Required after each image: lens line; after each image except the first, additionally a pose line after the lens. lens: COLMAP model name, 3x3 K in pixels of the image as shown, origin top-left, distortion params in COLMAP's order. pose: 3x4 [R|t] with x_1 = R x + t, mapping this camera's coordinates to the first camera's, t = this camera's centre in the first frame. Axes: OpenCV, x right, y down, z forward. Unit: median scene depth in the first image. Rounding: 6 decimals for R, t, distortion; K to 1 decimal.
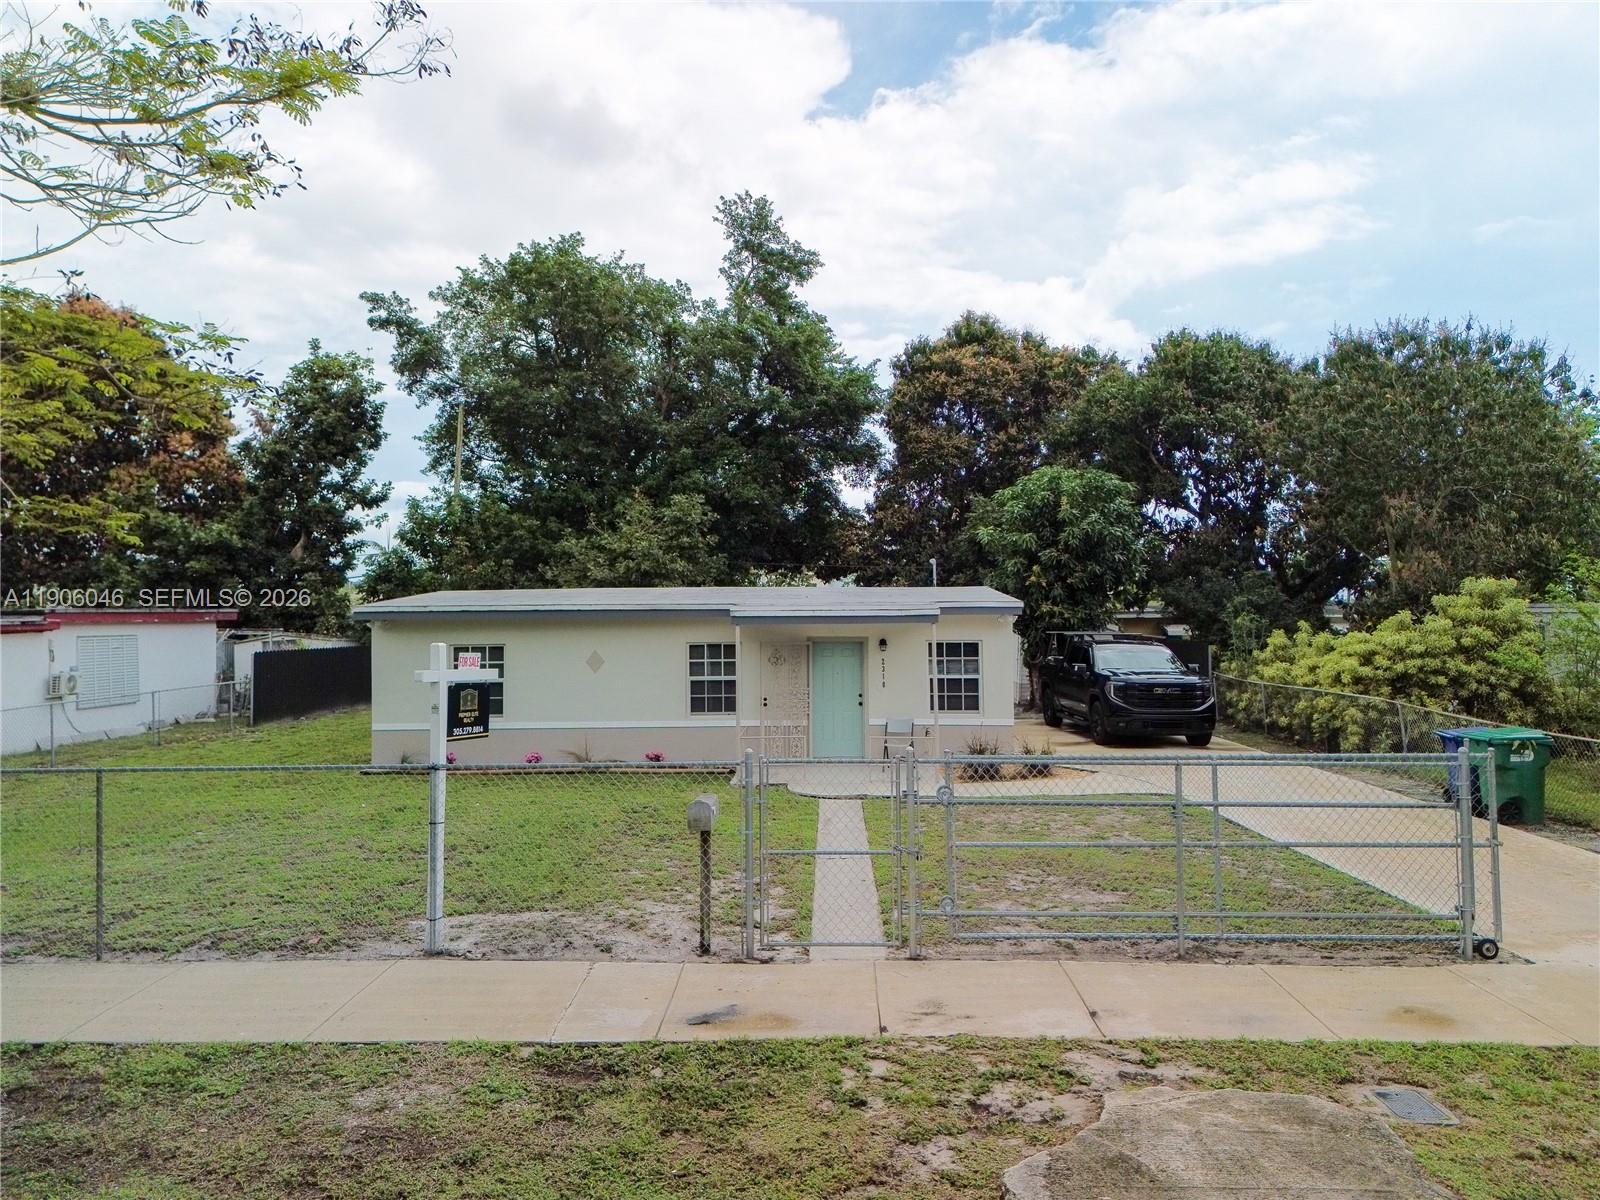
lens RADIAL K [[1118.4, 0, 800.0], [0, 1118.4, 600.0], [0, 0, 1]] dist [0.074403, -0.046847]
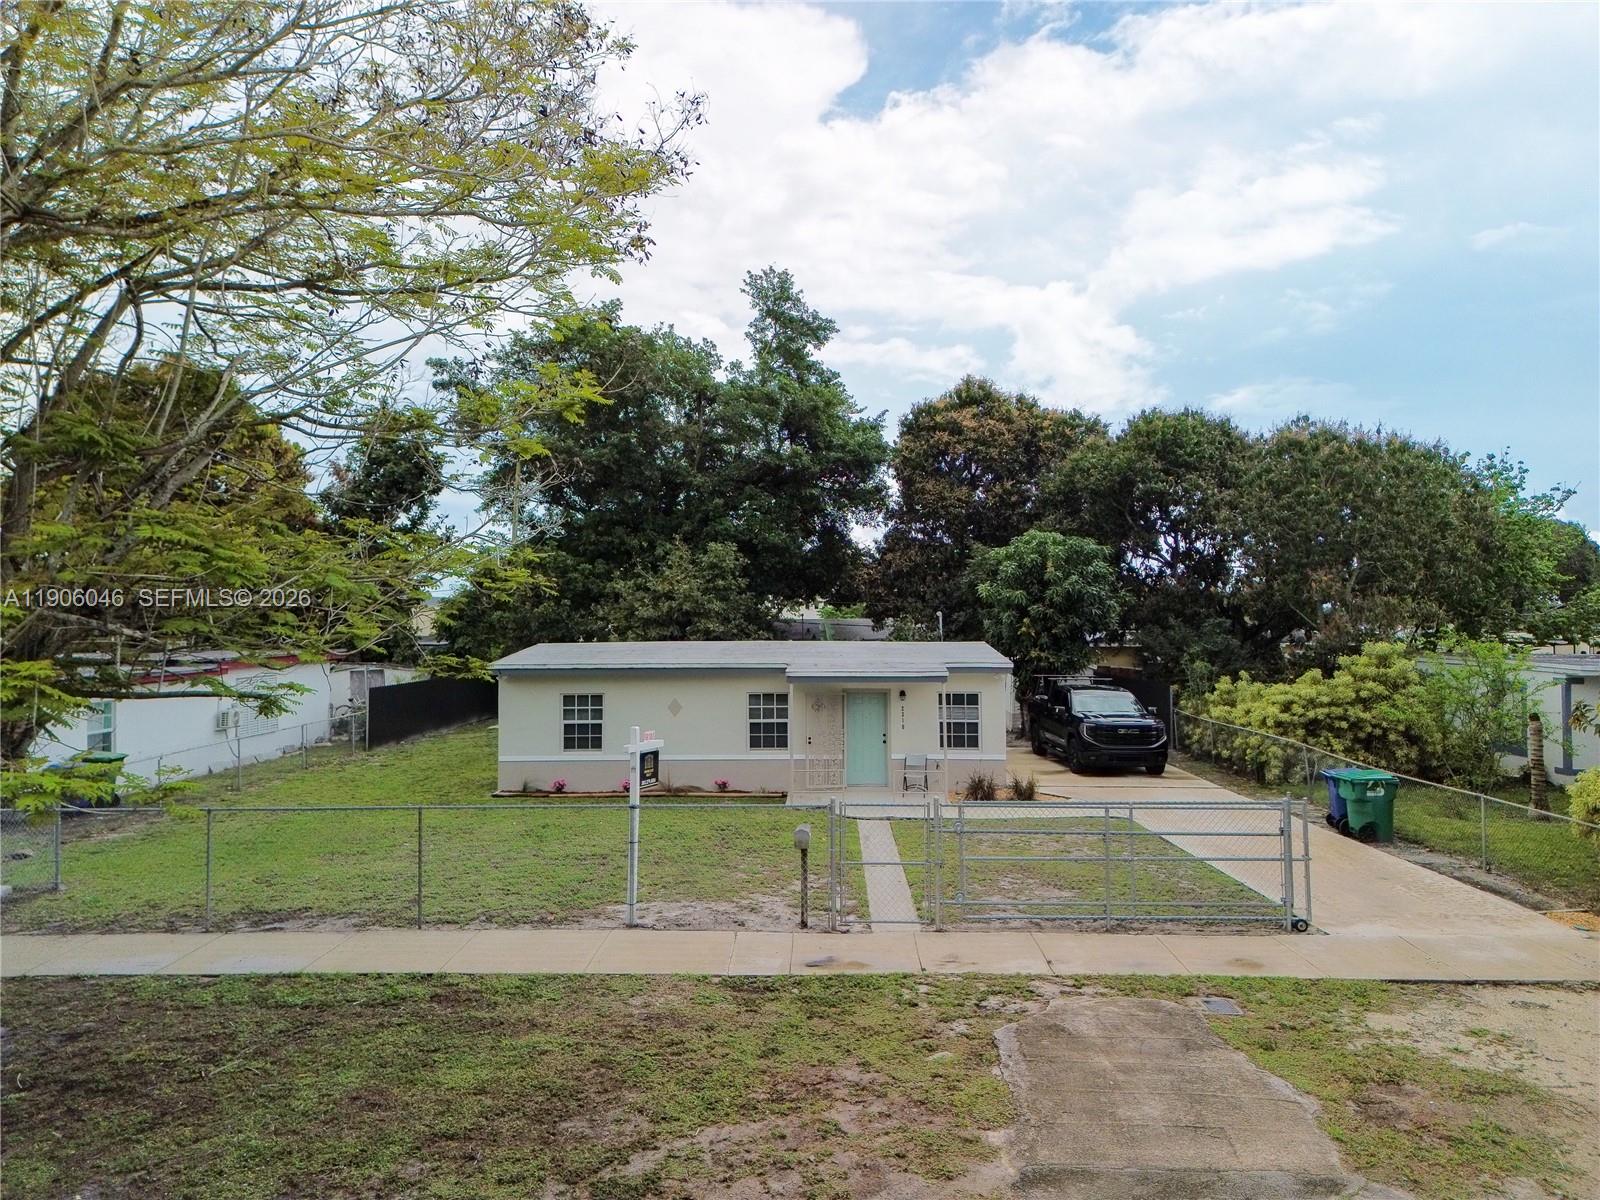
lens RADIAL K [[1116.2, 0, 800.0], [0, 1116.2, 600.0], [0, 0, 1]] dist [0.088473, -0.088542]
pose [[0.999991, 0.003629, 0.002257, -0.023535], [-0.003624, 0.999990, -0.002445, -0.033570], [-0.002266, 0.002437, 0.999994, -0.137716]]
